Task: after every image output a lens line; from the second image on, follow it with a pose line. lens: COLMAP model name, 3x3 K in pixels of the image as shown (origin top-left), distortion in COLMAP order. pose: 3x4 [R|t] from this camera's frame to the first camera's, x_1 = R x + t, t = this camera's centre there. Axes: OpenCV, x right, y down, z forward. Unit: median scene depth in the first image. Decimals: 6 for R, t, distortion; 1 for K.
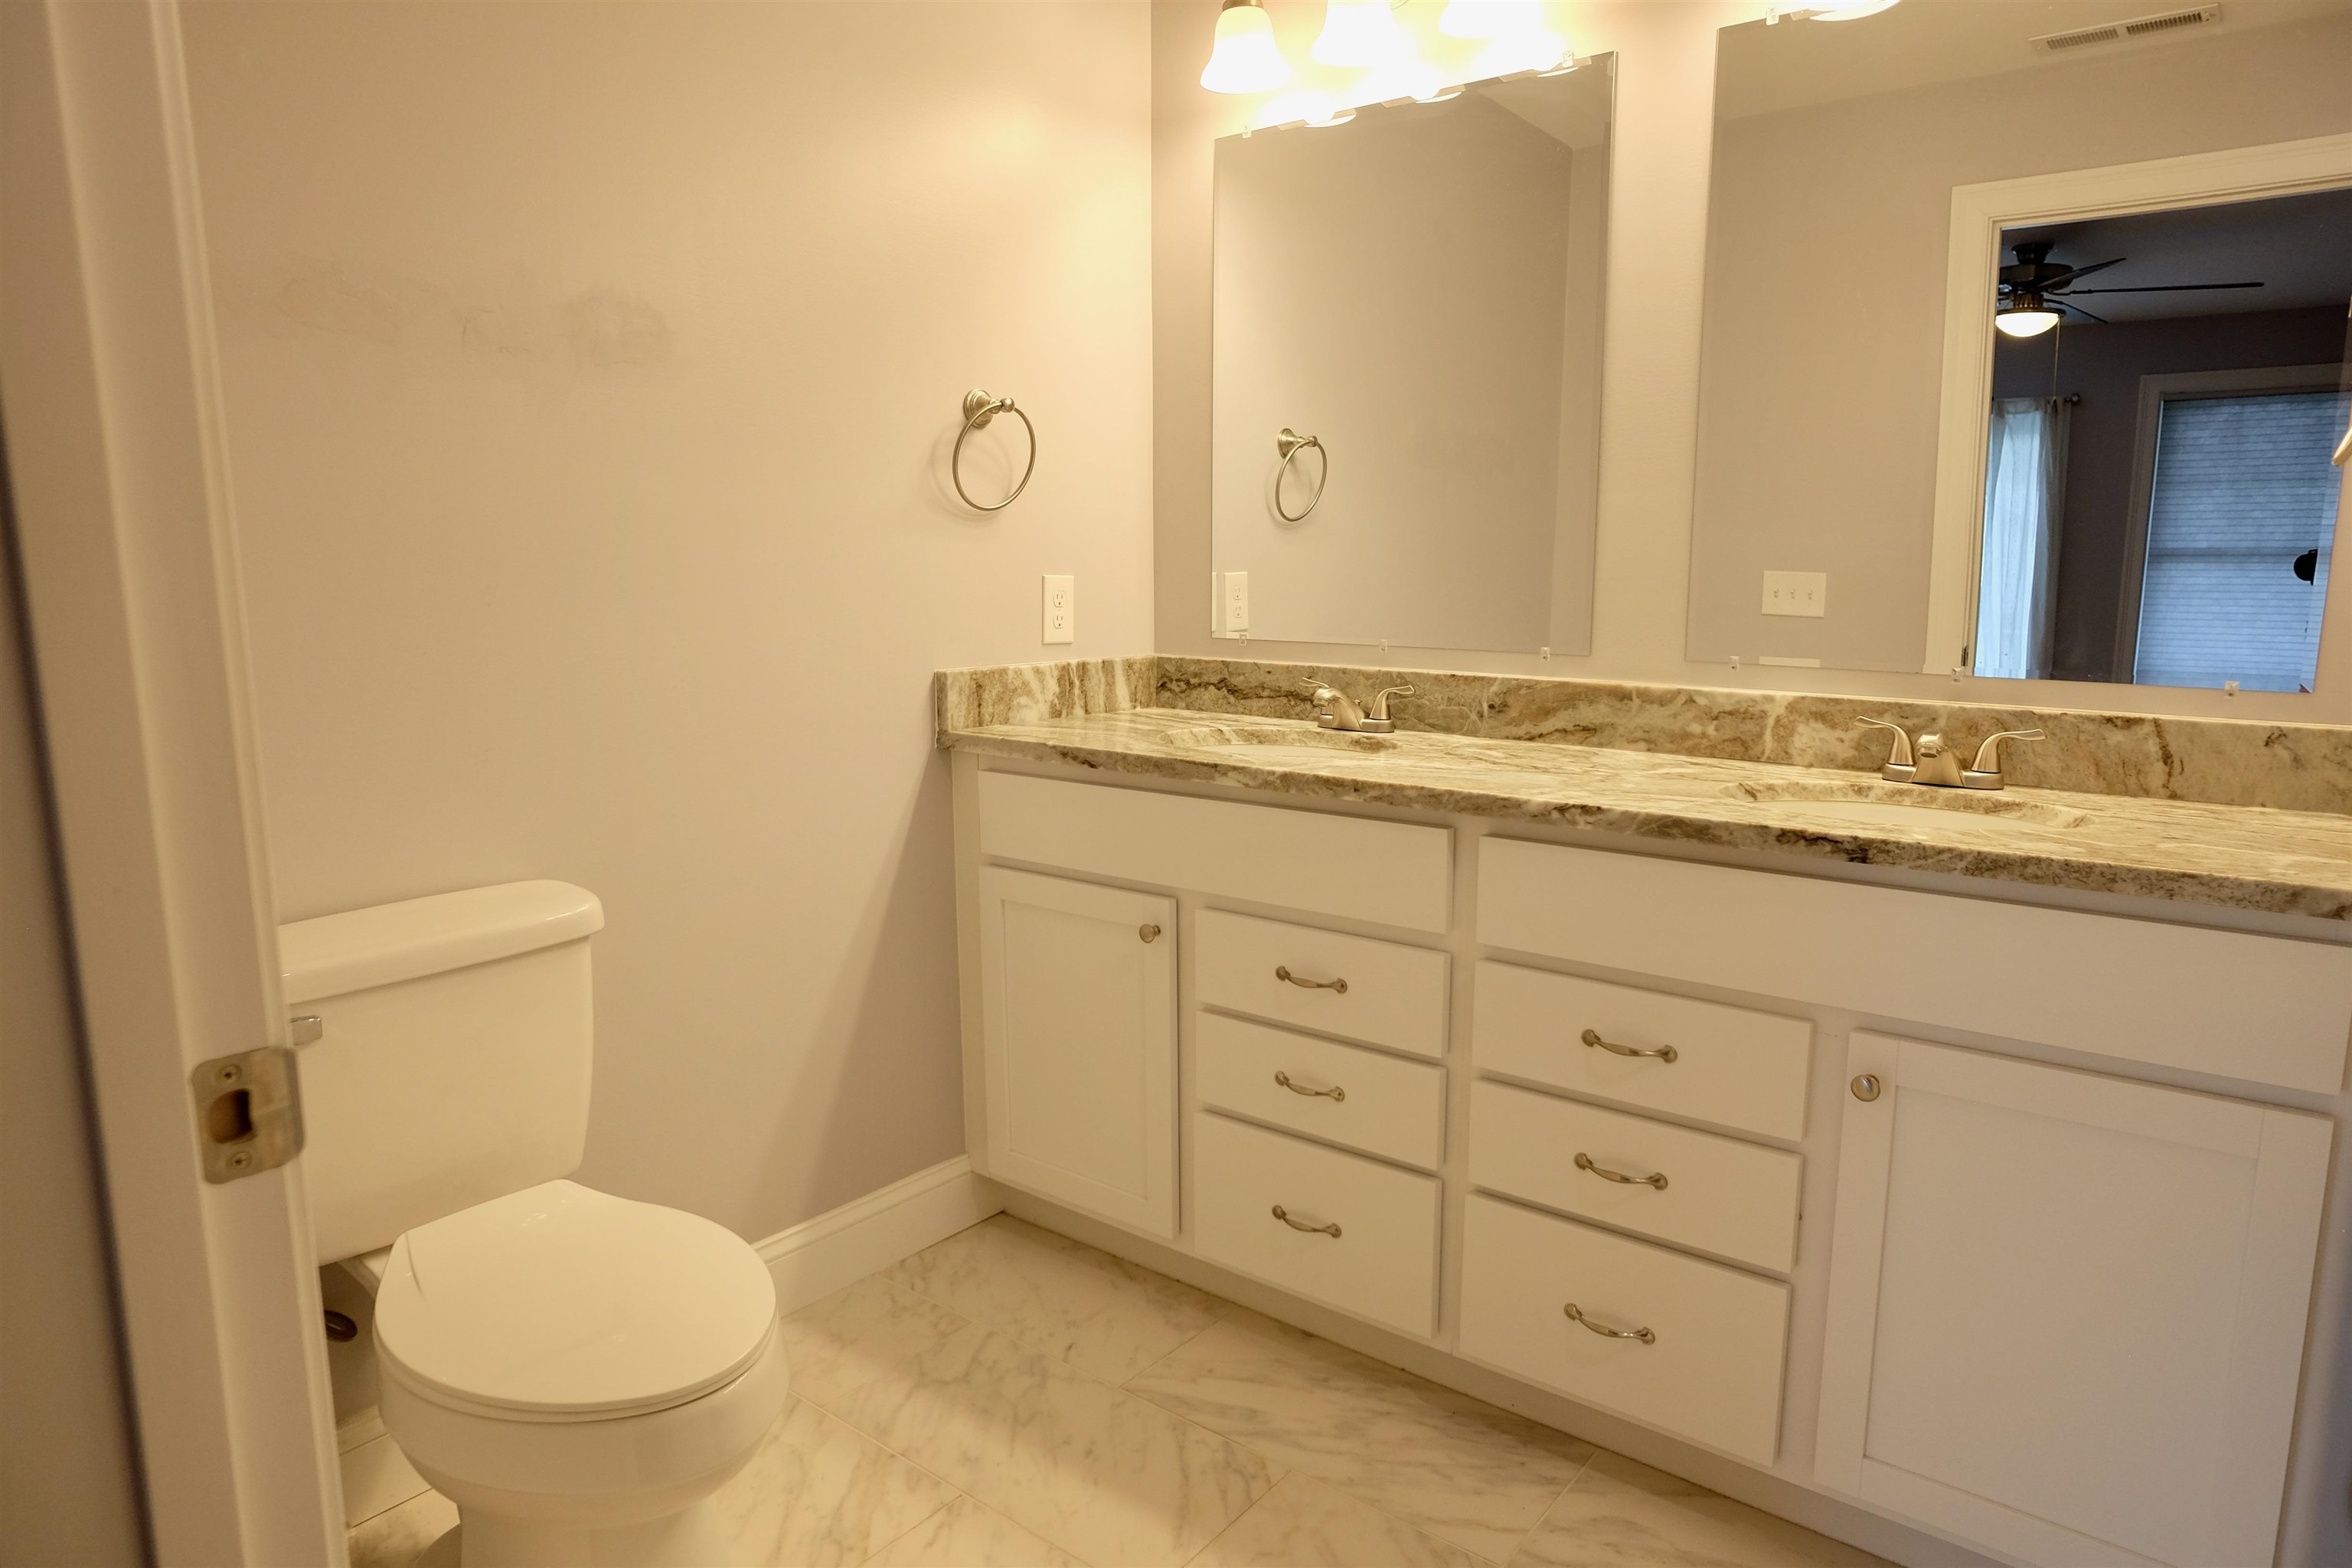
lens RADIAL K [[1438.2, 0, 1172.5], [0, 1438.2, 791.2], [0, 0, 1]] dist [-0.030566, 0.031554]
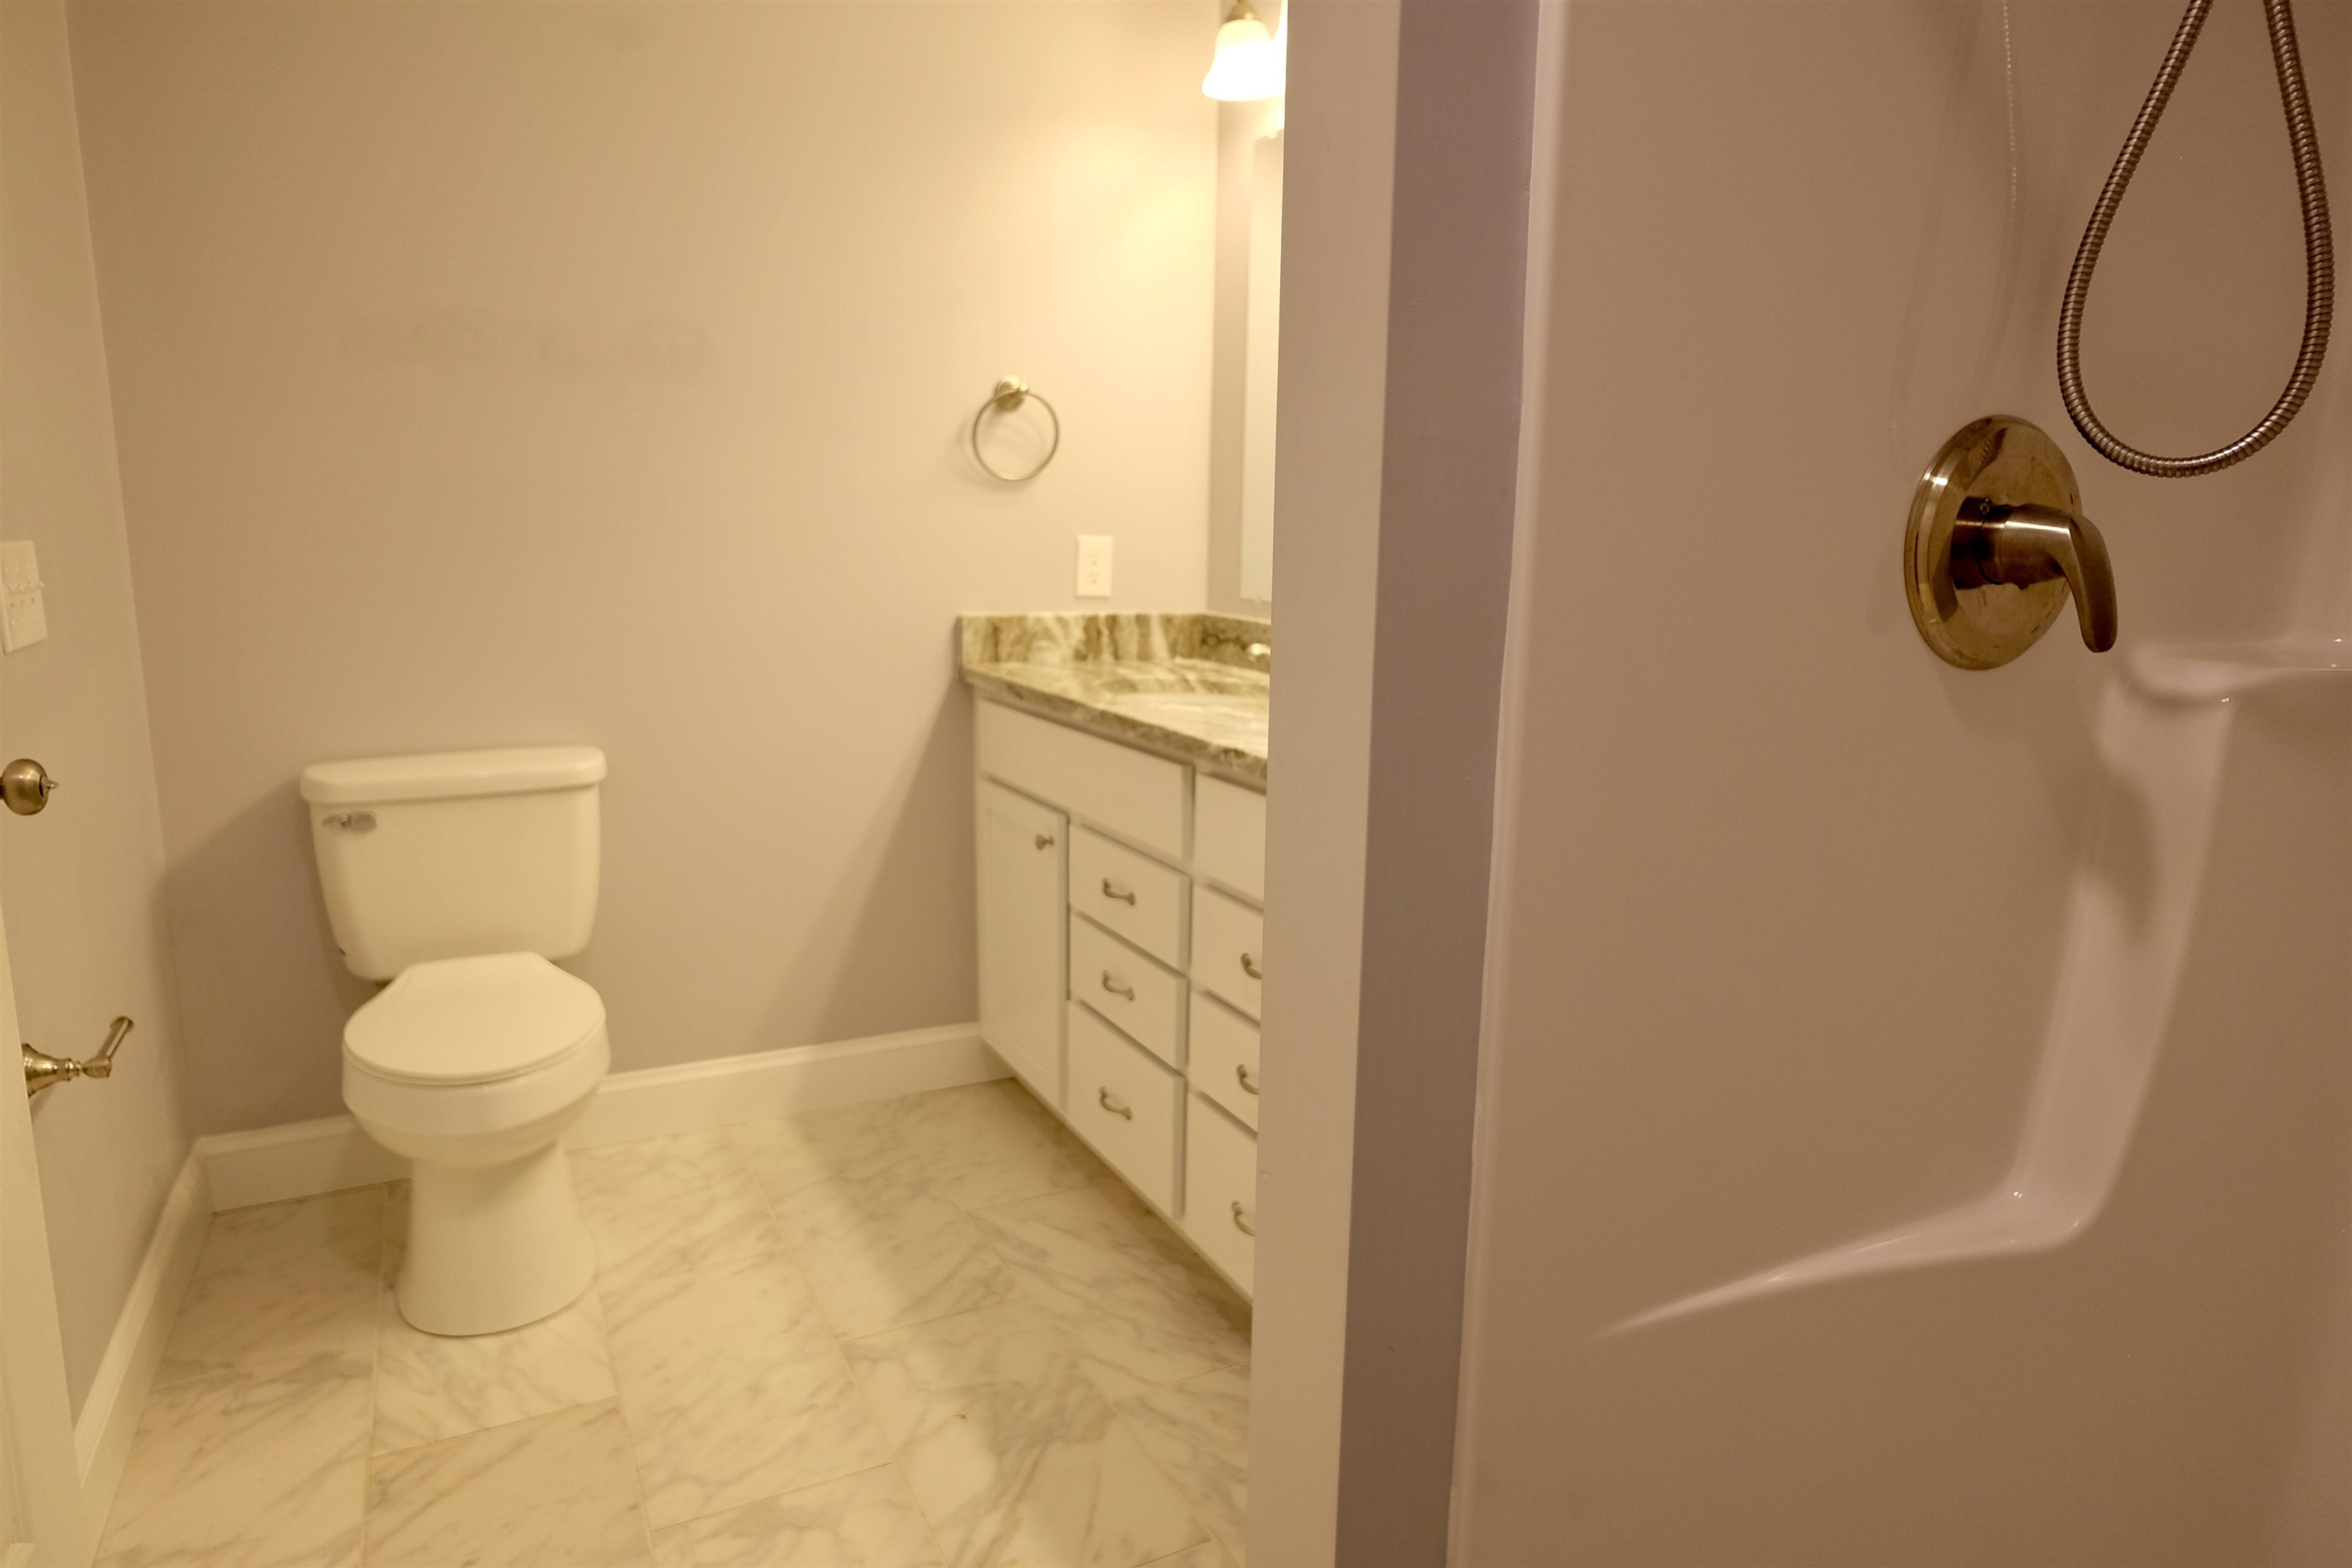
lens RADIAL K [[1438.2, 0, 1157.9], [0, 1438.2, 775.1], [0, 0, 1]] dist [-0.030566, 0.031554]
pose [[0.909218, 0.088638, -0.406775, 0.579189], [-0.084845, 0.996018, 0.027393, 0.004045], [0.407584, 0.009606, 0.913117, -0.036610]]
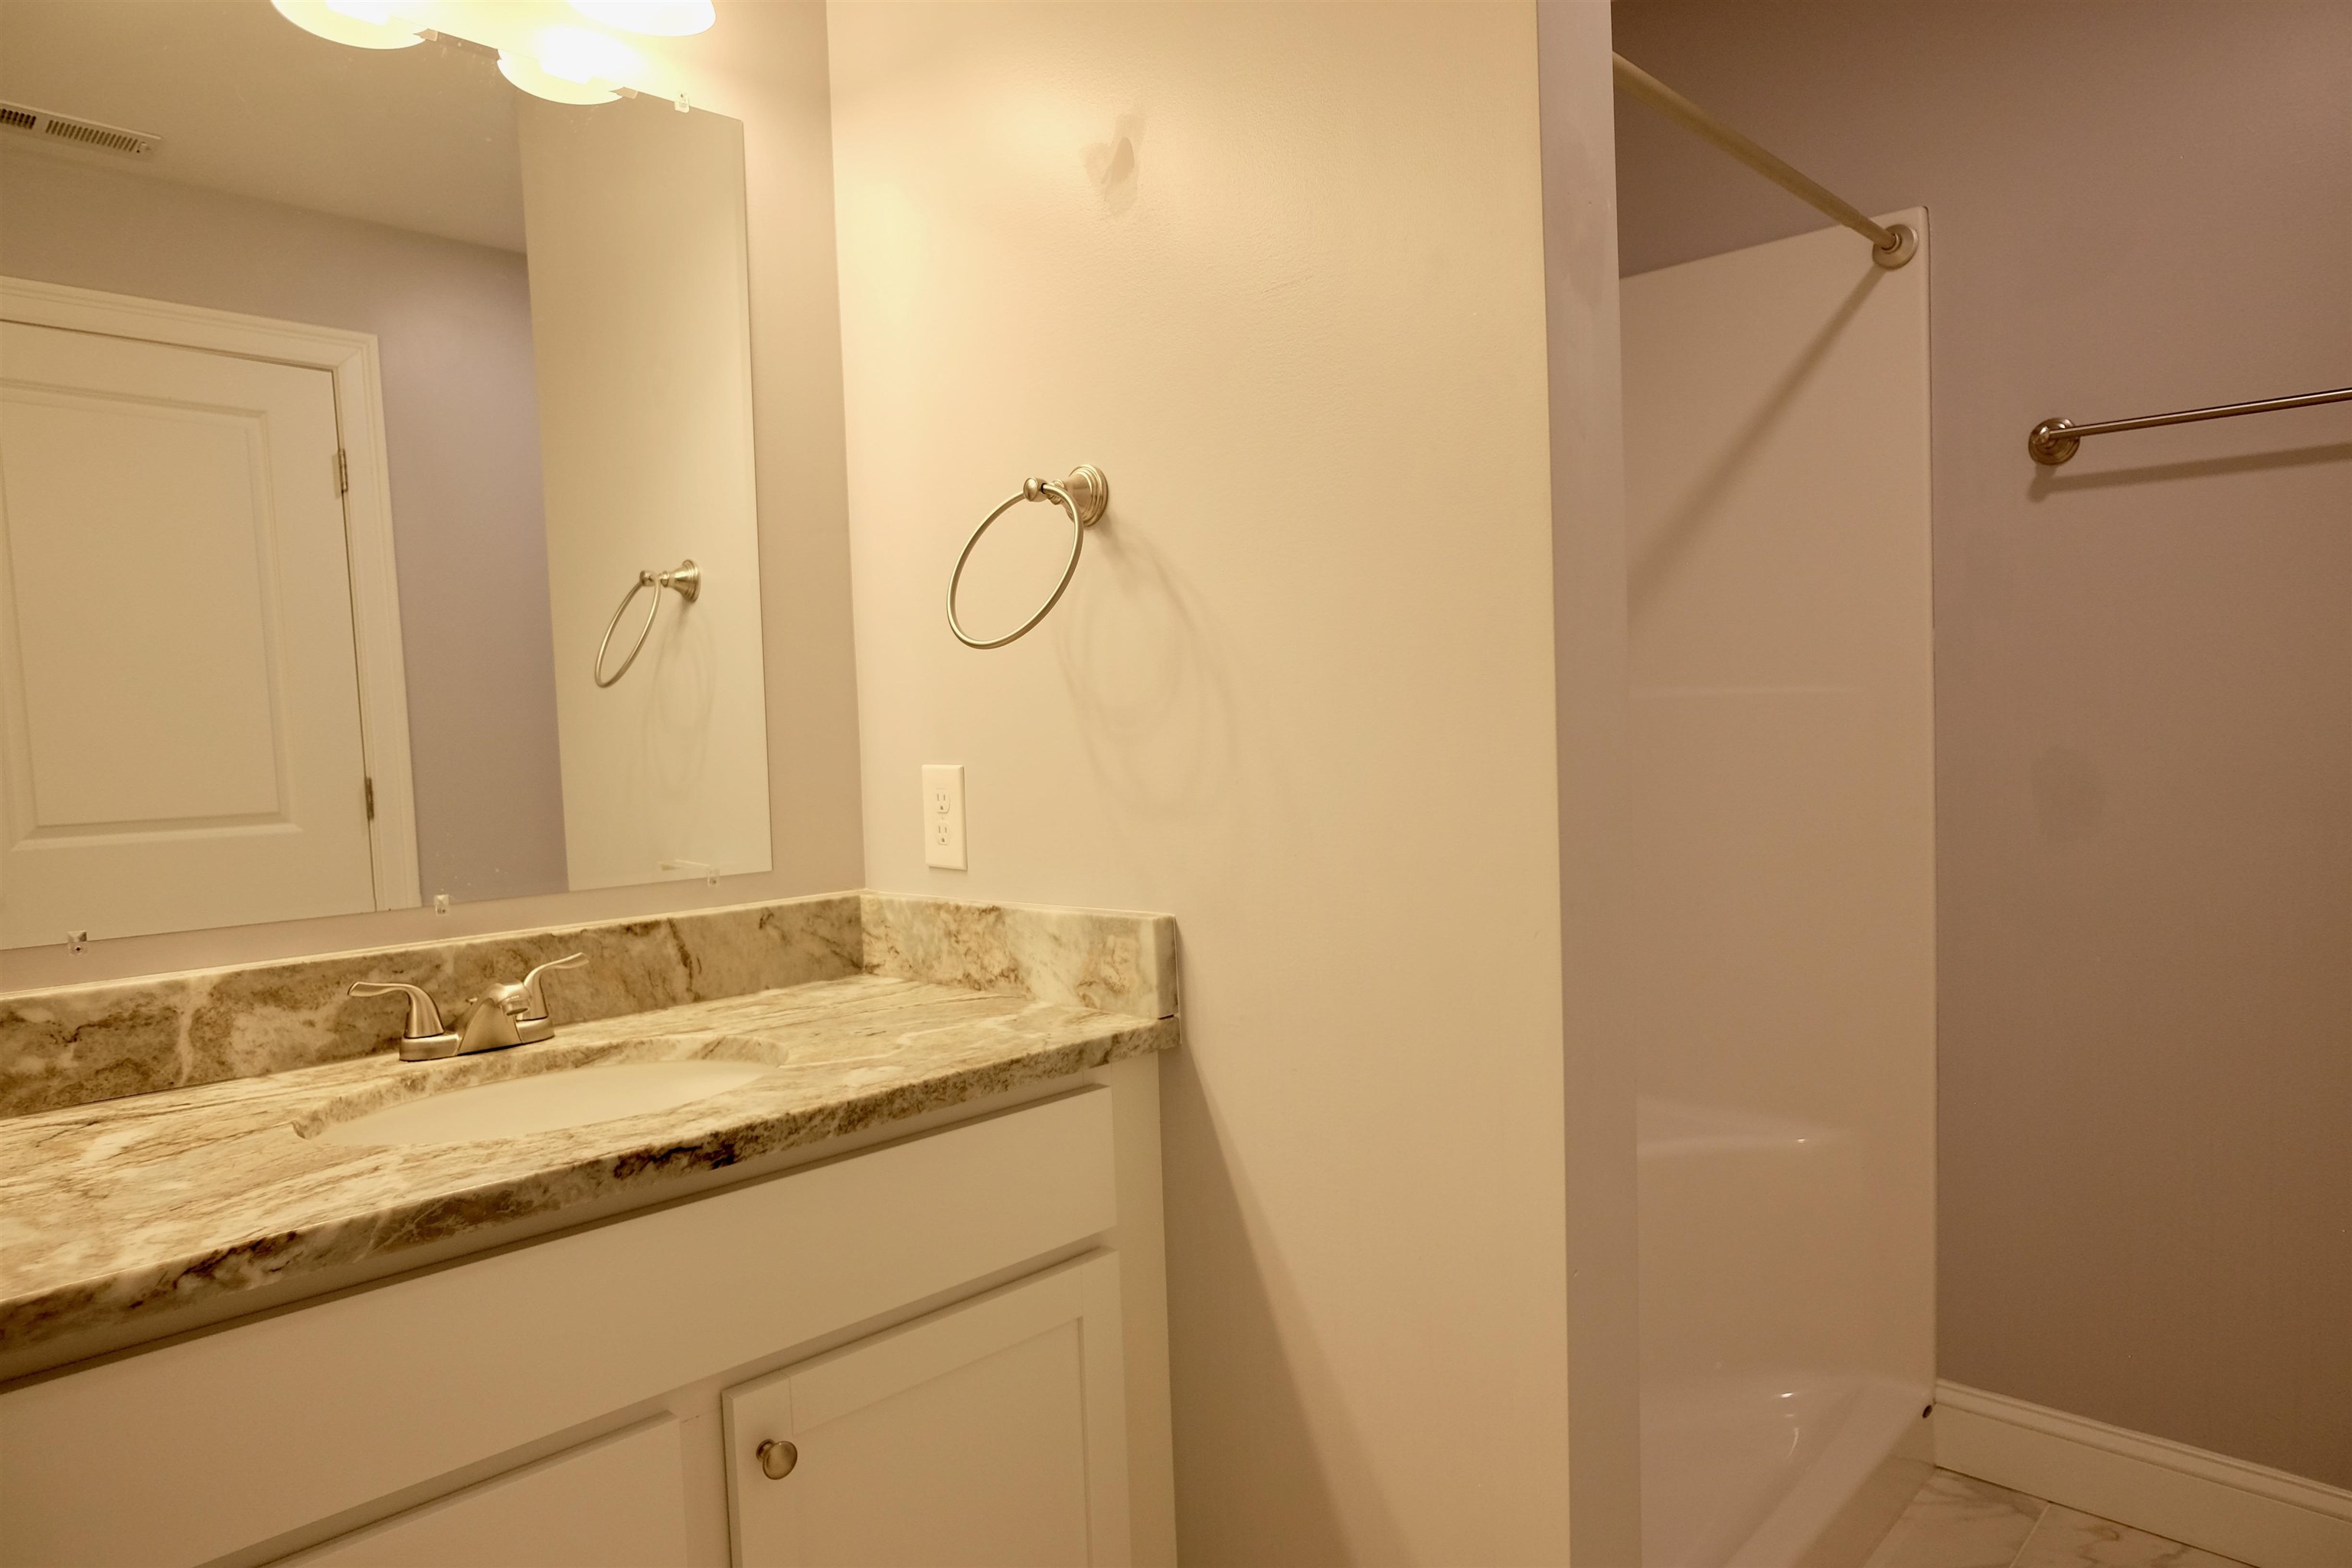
lens RADIAL K [[1438.2, 0, 1182.3], [0, 1438.2, 793.3], [0, 0, 1]] dist [-0.030566, 0.031554]
pose [[0.116554, -0.060258, 0.991355, -0.150825], [0.191738, 0.980746, 0.037070, -0.088143], [-0.974501, 0.185760, 0.125864, 0.485674]]
